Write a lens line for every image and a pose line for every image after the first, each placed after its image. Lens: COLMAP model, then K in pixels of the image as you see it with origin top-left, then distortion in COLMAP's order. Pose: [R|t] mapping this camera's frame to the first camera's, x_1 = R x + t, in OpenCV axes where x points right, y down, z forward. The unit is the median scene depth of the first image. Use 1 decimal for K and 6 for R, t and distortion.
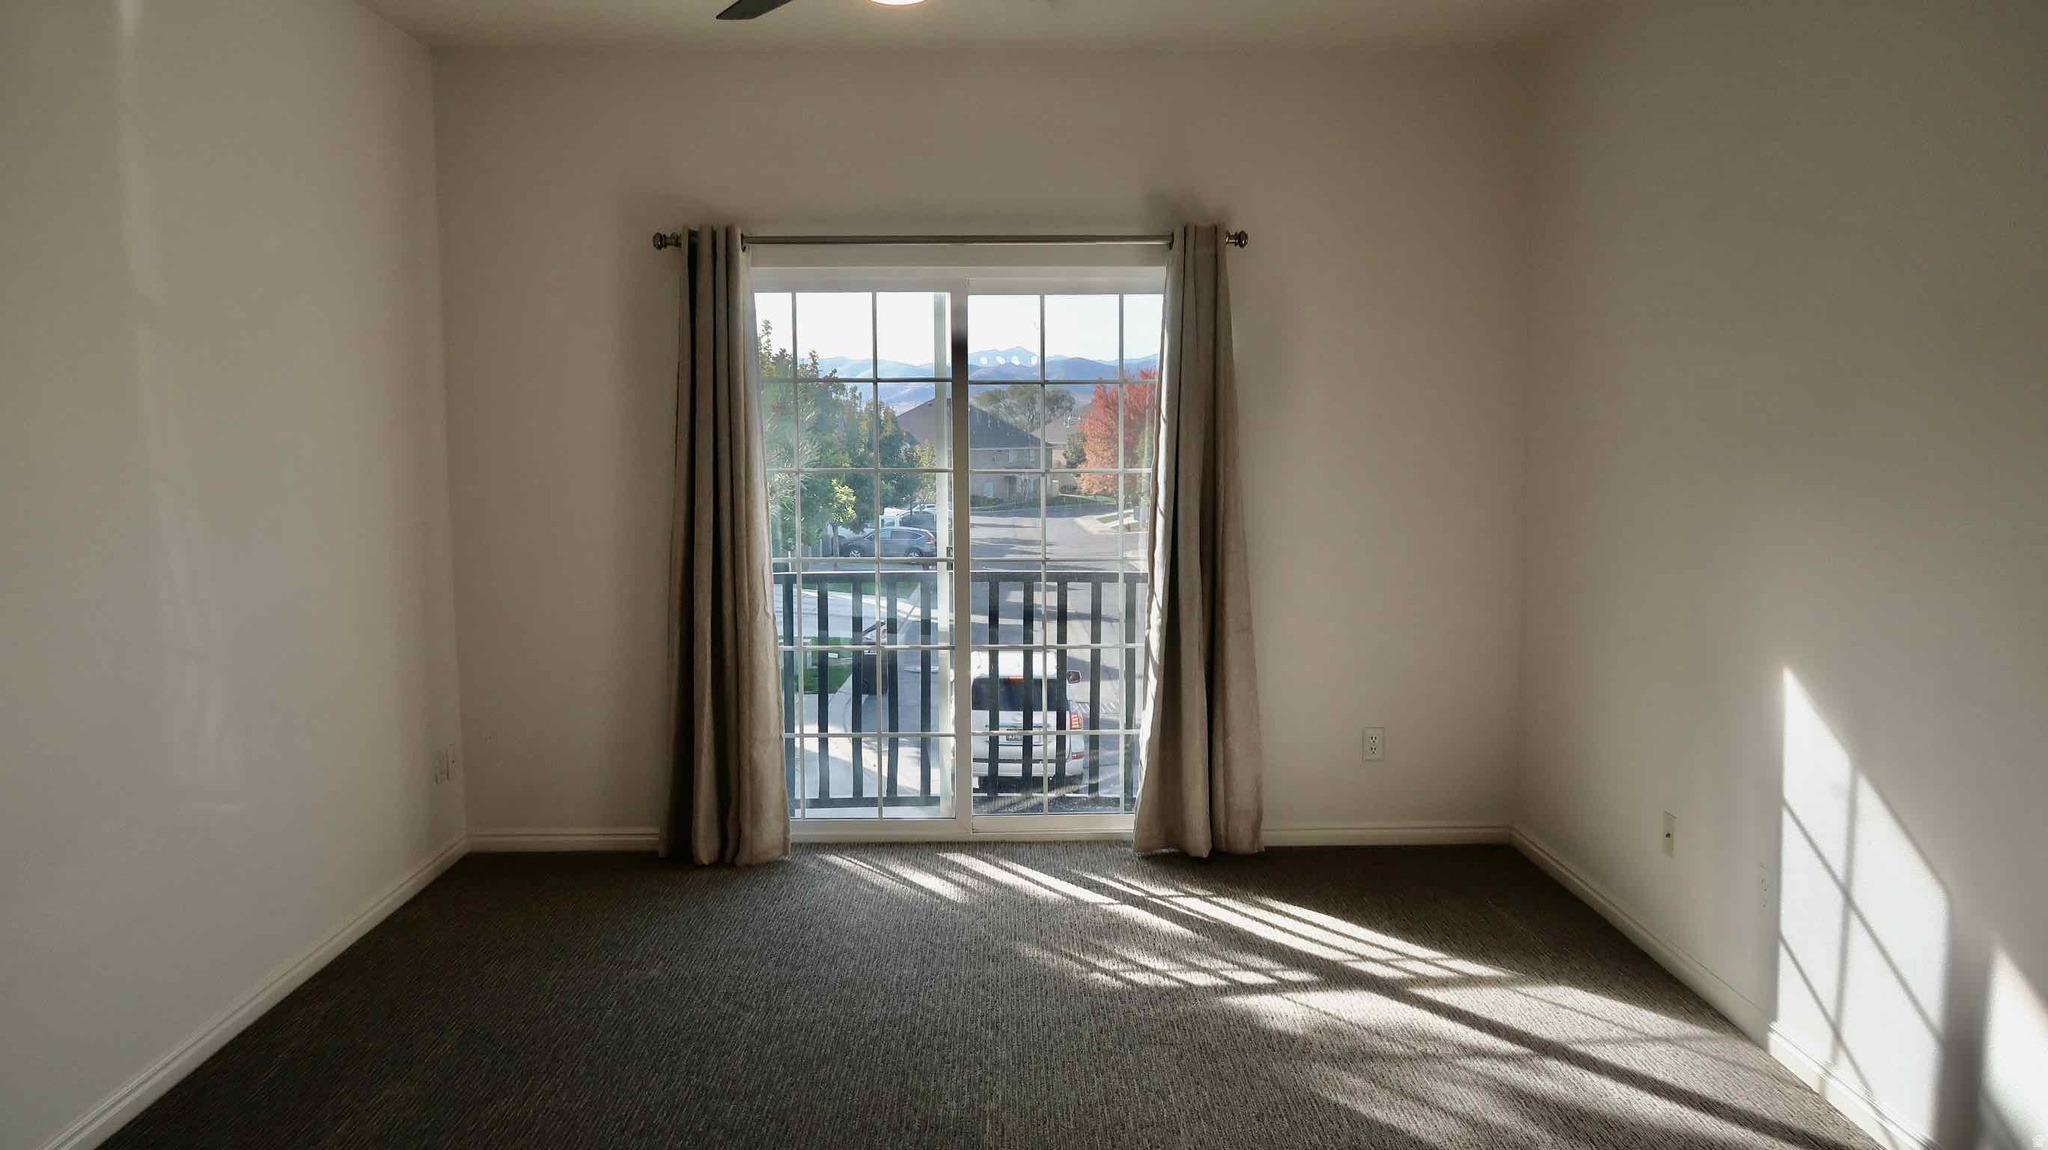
lens RADIAL K [[1428.9, 0, 1029.5], [0, 1428.9, 571.1], [0, 0, 1]] dist [-0.006858, -0.000305]
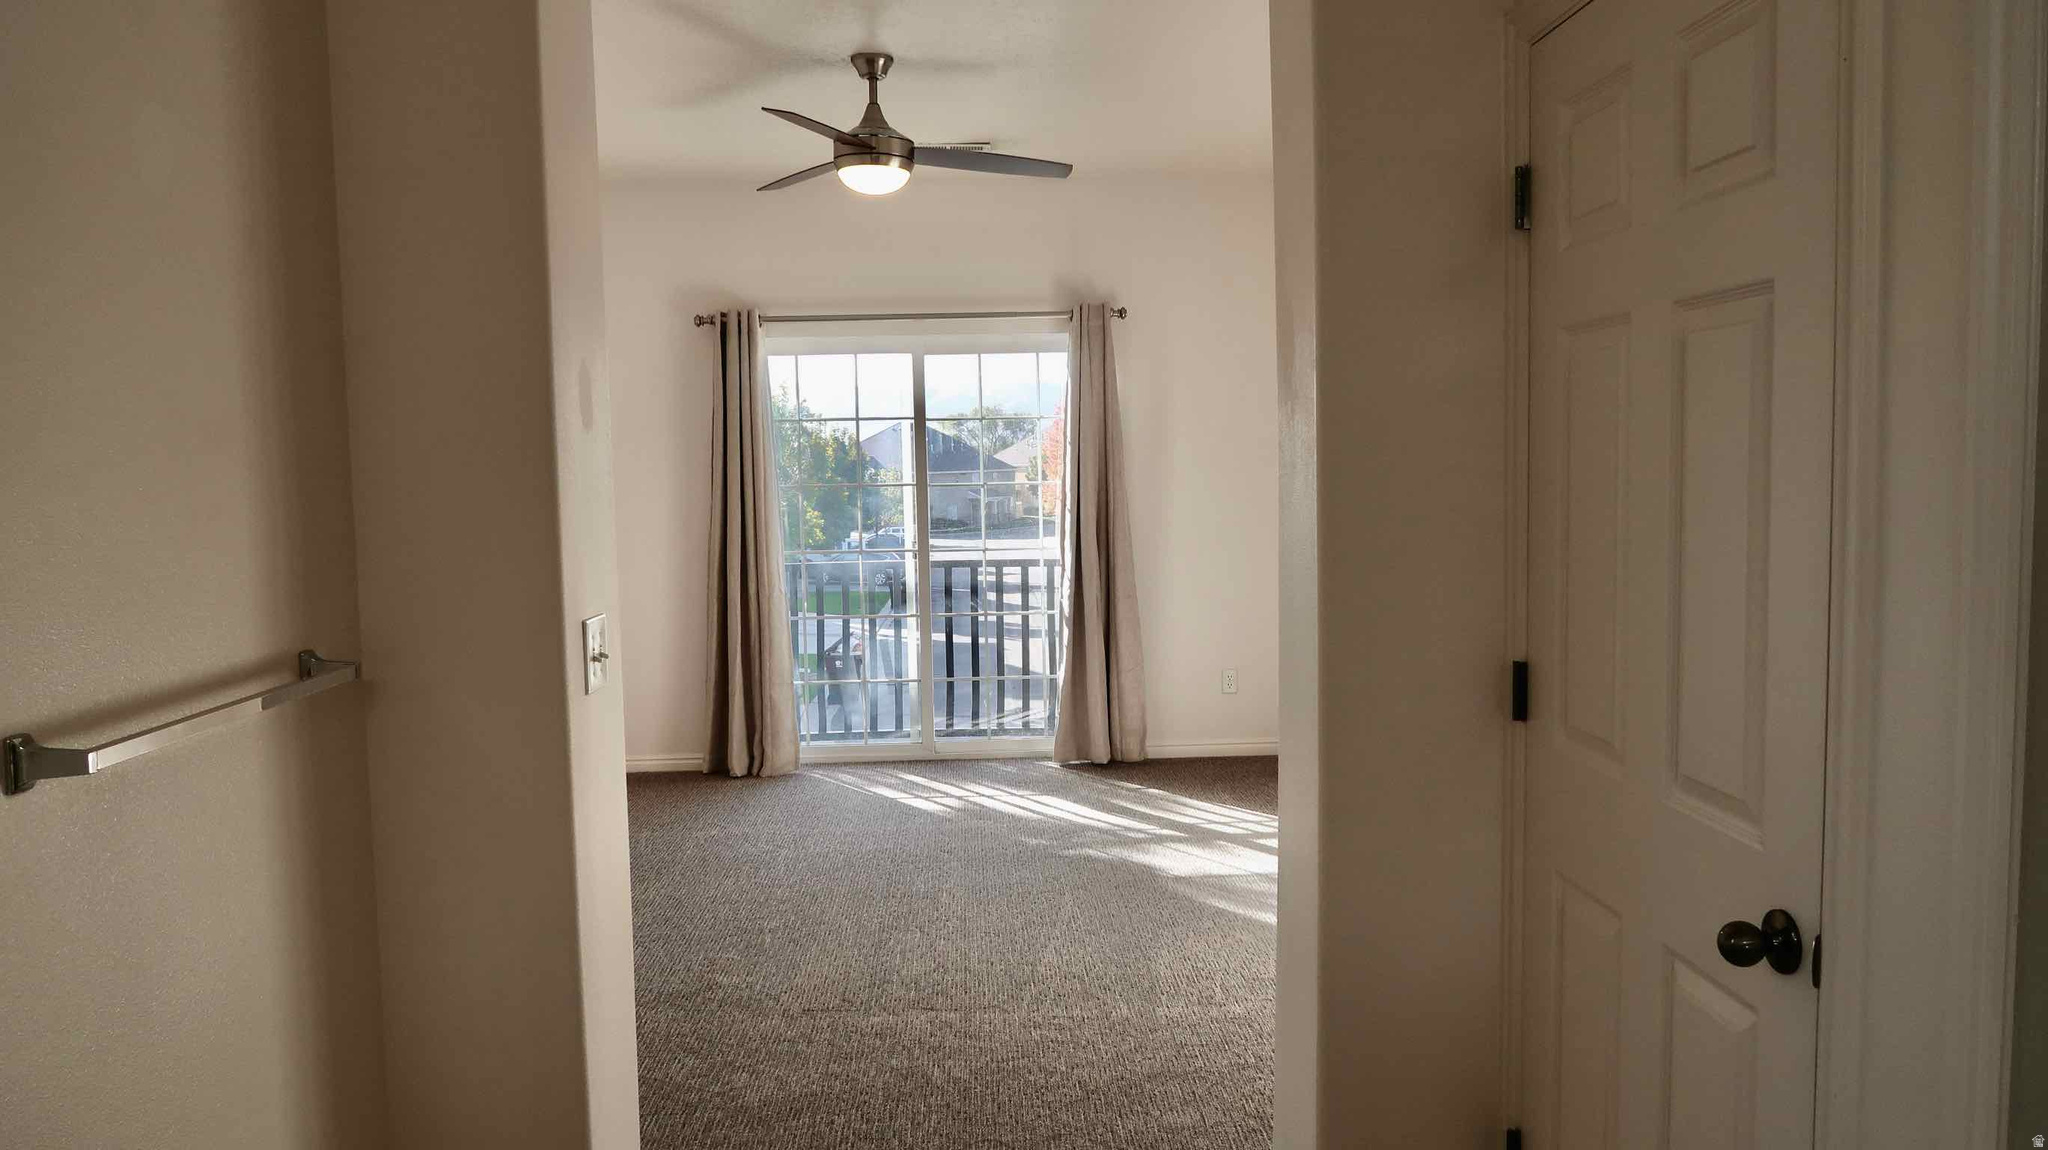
lens RADIAL K [[1428.9, 0, 1029.5], [0, 1428.9, 571.1], [0, 0, 1]] dist [-0.006858, -0.000305]
pose [[0.999556, -0.017677, 0.023994, 0.020769], [0.018048, 0.999719, -0.015344, 0.035227], [-0.023716, 0.015770, 0.999594, -0.364504]]
